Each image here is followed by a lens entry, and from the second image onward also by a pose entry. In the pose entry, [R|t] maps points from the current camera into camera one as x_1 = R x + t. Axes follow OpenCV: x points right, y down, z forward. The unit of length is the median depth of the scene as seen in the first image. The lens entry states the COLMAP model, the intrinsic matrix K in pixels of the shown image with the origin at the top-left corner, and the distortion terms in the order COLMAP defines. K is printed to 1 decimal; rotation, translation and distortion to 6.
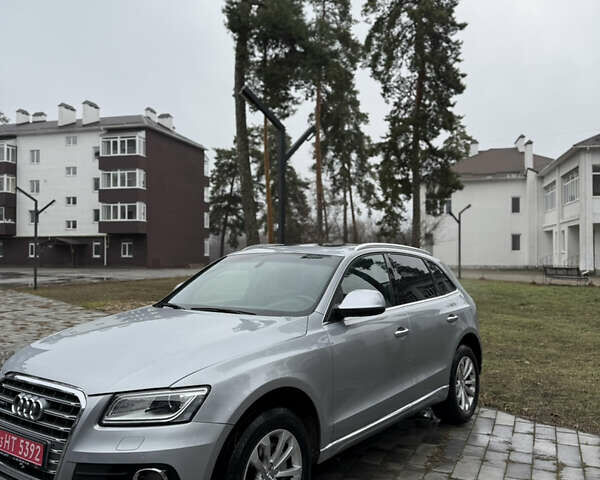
lens RADIAL K [[558.6, 0, 299.5], [0, 558.6, 239.7], [0, 0, 1]] dist [0.157429, -0.329050]
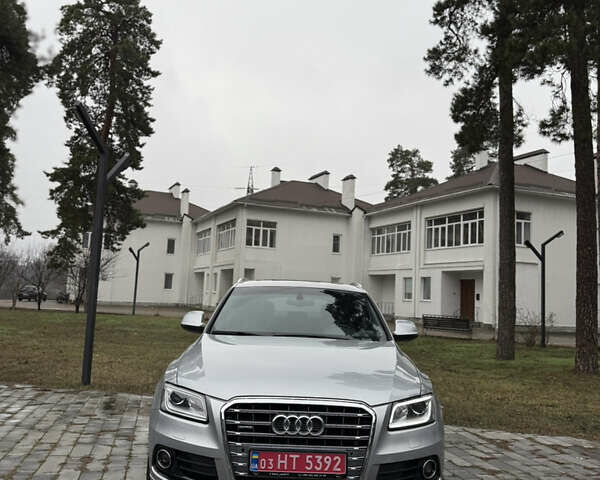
lens RADIAL K [[558.6, 0, 299.5], [0, 558.6, 239.7], [0, 0, 1]] dist [0.157429, -0.329050]
pose [[0.791159, 0.098909, 0.603560, -0.099327], [-0.059542, 0.994605, -0.084942, 0.003079], [-0.608705, 0.031265, 0.792780, 0.011917]]
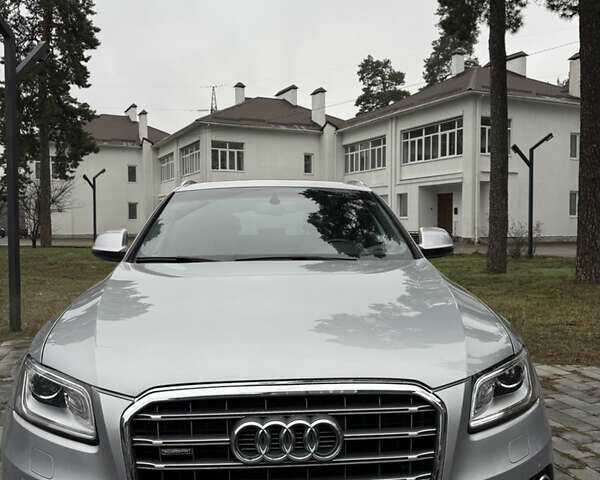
lens RADIAL K [[560.0, 0, 300.0], [0, 560.0, 240.0], [0, 0, 1]] dist [0.131176, -0.240337]
pose [[0.760277, -0.020753, 0.649267, -0.068288], [-0.012563, 0.998833, 0.046639, 0.007807], [-0.649477, -0.043615, 0.759129, 0.052792]]
